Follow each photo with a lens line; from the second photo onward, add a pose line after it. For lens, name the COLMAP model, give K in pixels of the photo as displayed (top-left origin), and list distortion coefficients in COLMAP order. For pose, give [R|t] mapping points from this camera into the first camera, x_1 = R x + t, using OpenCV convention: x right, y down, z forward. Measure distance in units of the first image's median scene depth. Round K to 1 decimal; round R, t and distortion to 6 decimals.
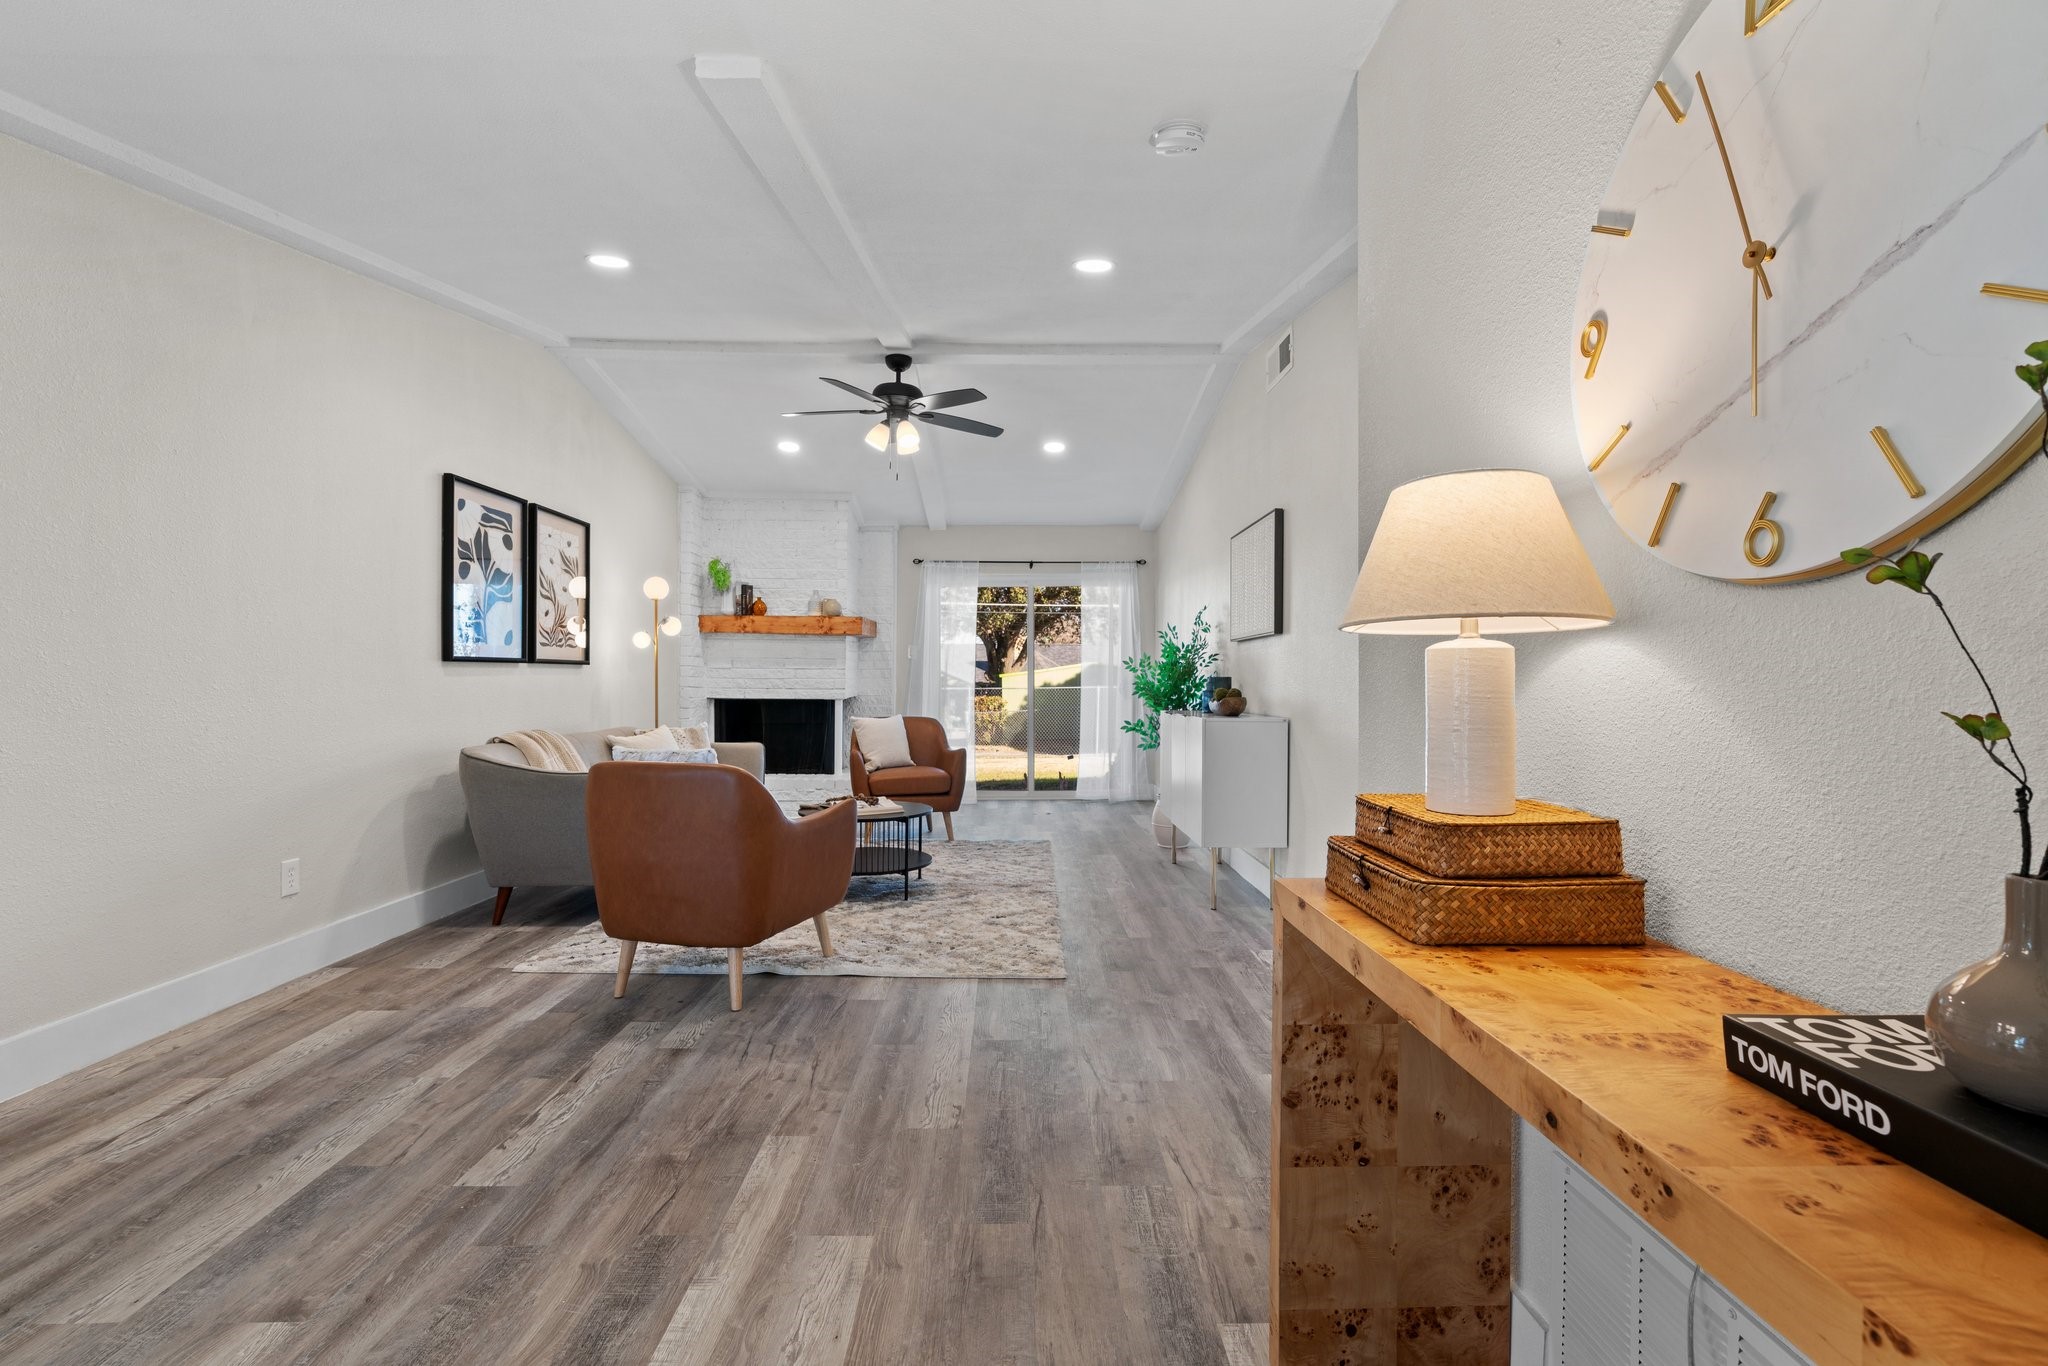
lens RADIAL K [[924.6, 0, 1029.9], [0, 924.6, 683.7], [0, 0, 1]] dist [-0.016188, 0.007586]
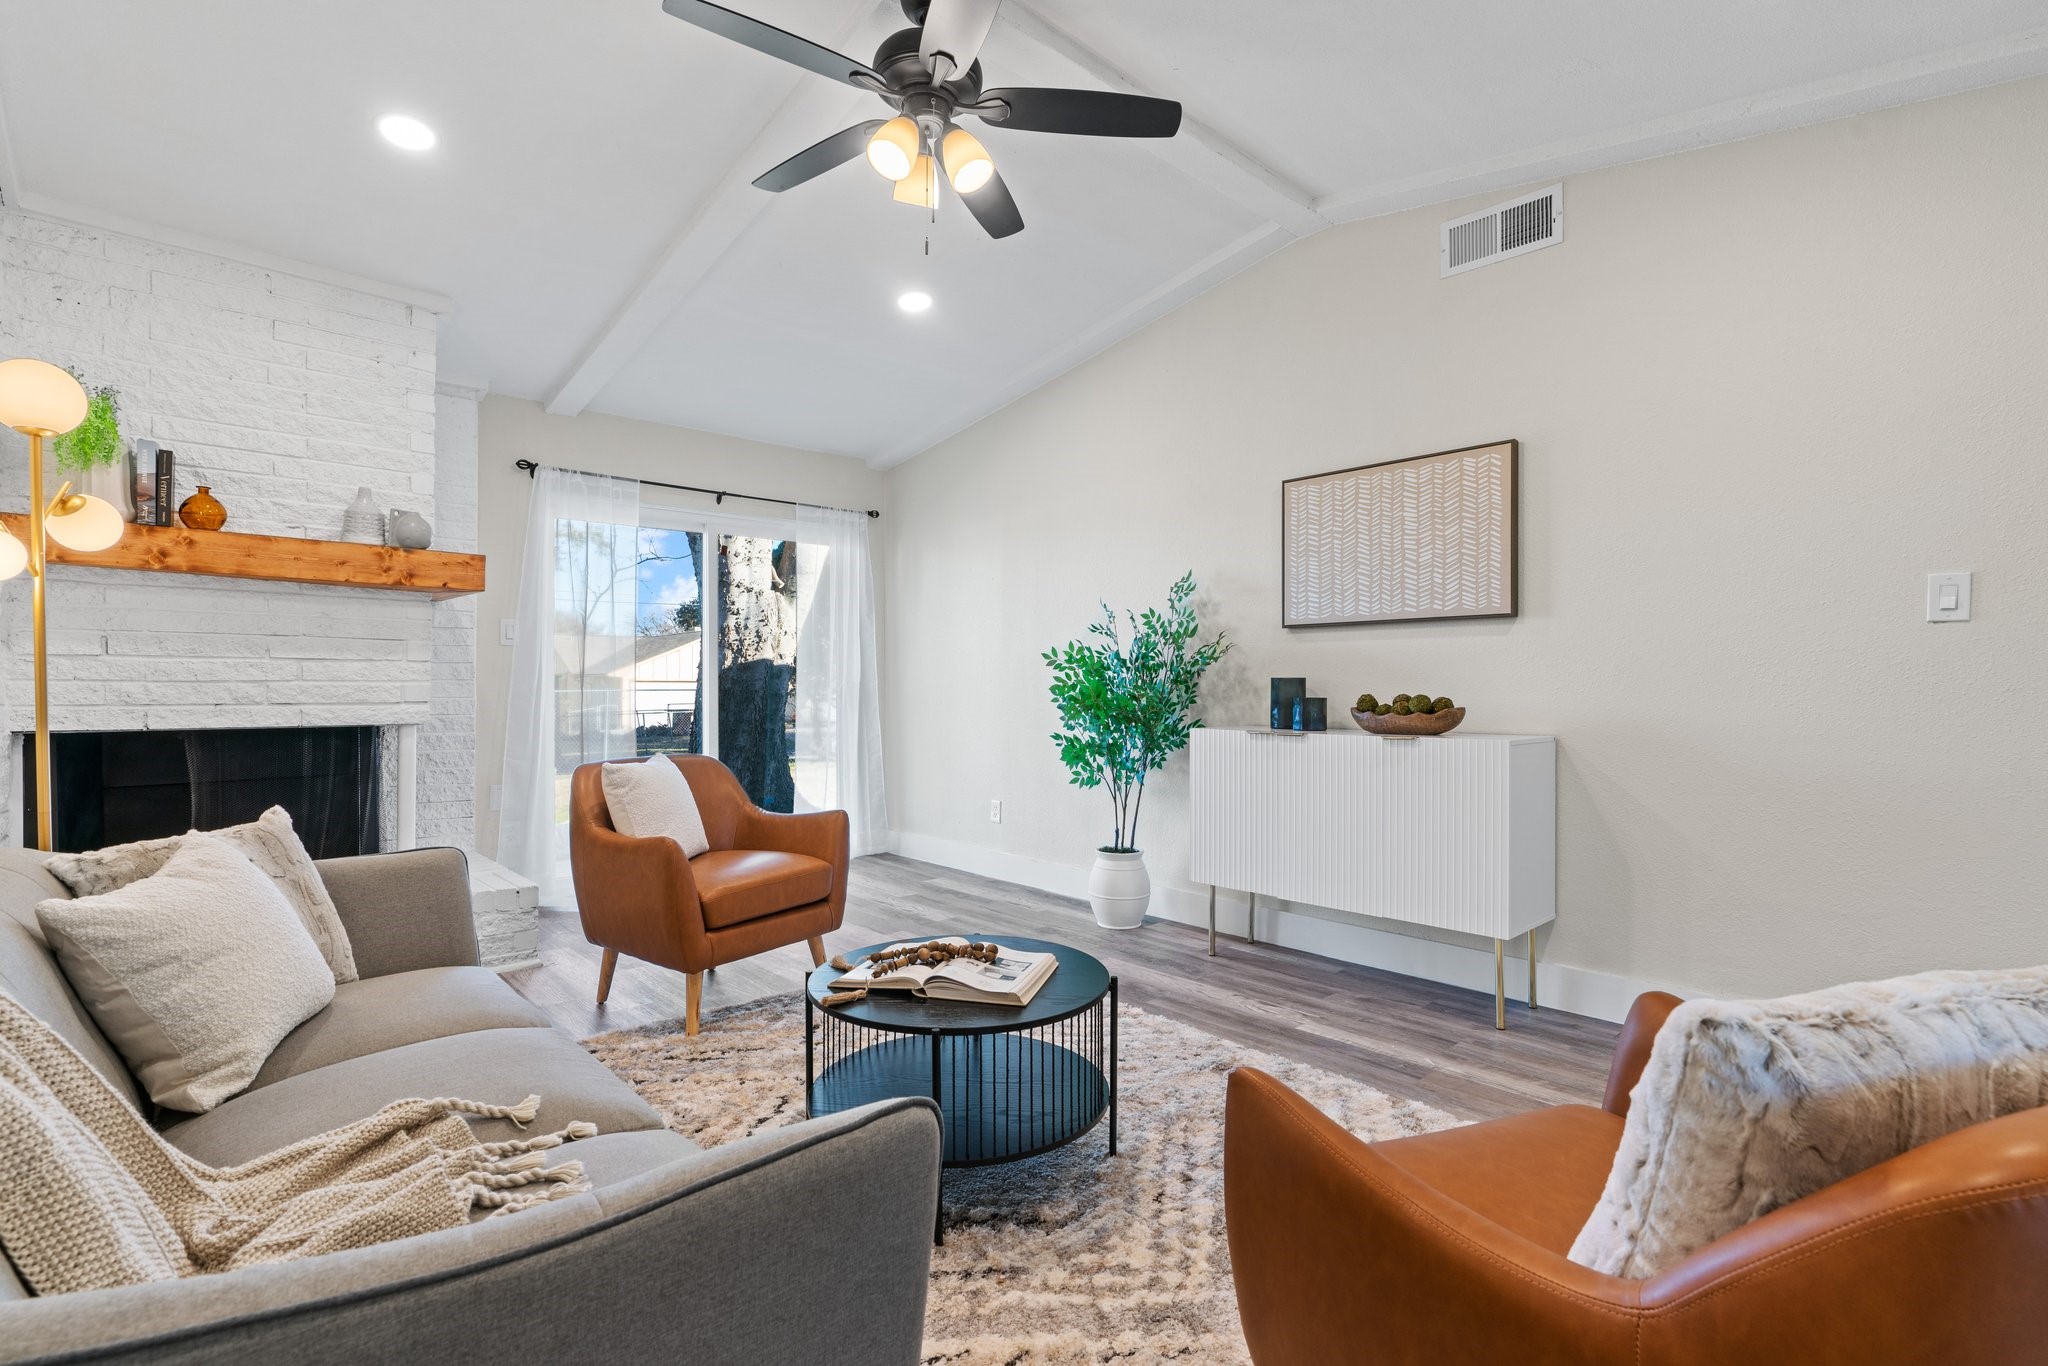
lens RADIAL K [[924.6, 0, 1059.7], [0, 924.6, 682.6], [0, 0, 1]] dist [-0.016188, 0.007586]
pose [[0.744069, -0.003371, 0.668095, -0.440801], [0.005141, 0.999987, -0.000680, -0.004084], [-0.668083, 0.003940, 0.744076, 0.673188]]
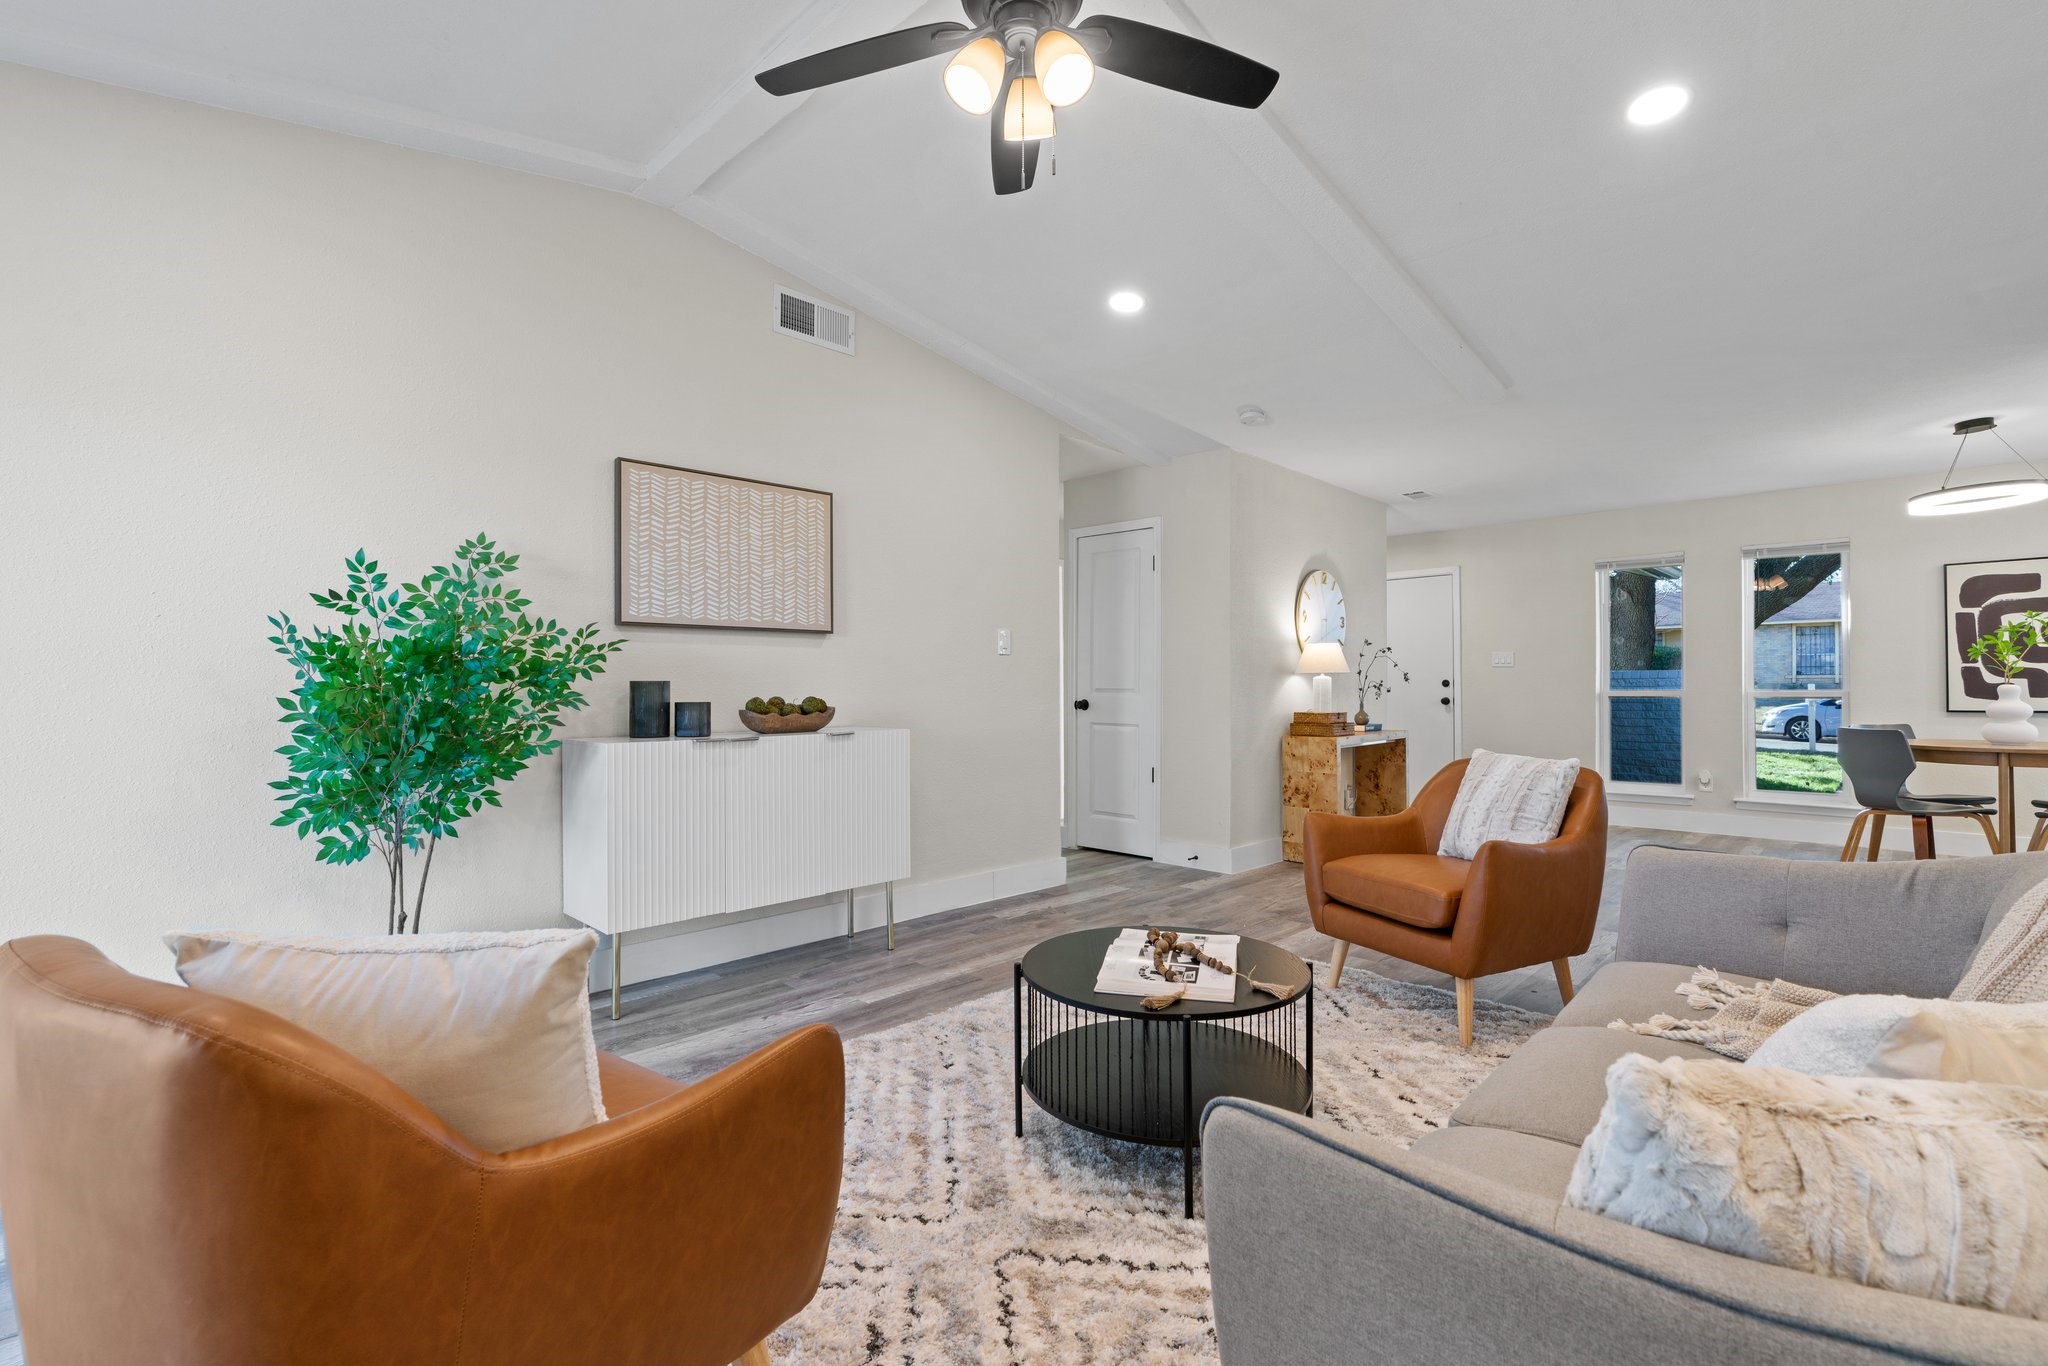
lens RADIAL K [[924.6, 0, 1046.2], [0, 924.6, 667.4], [0, 0, 1]] dist [-0.016188, 0.007586]
pose [[-0.710706, 0.008581, 0.703437, -0.482792], [0.000734, 0.999934, -0.011457, -0.010307], [-0.703489, -0.007626, -0.710665, 1.413268]]
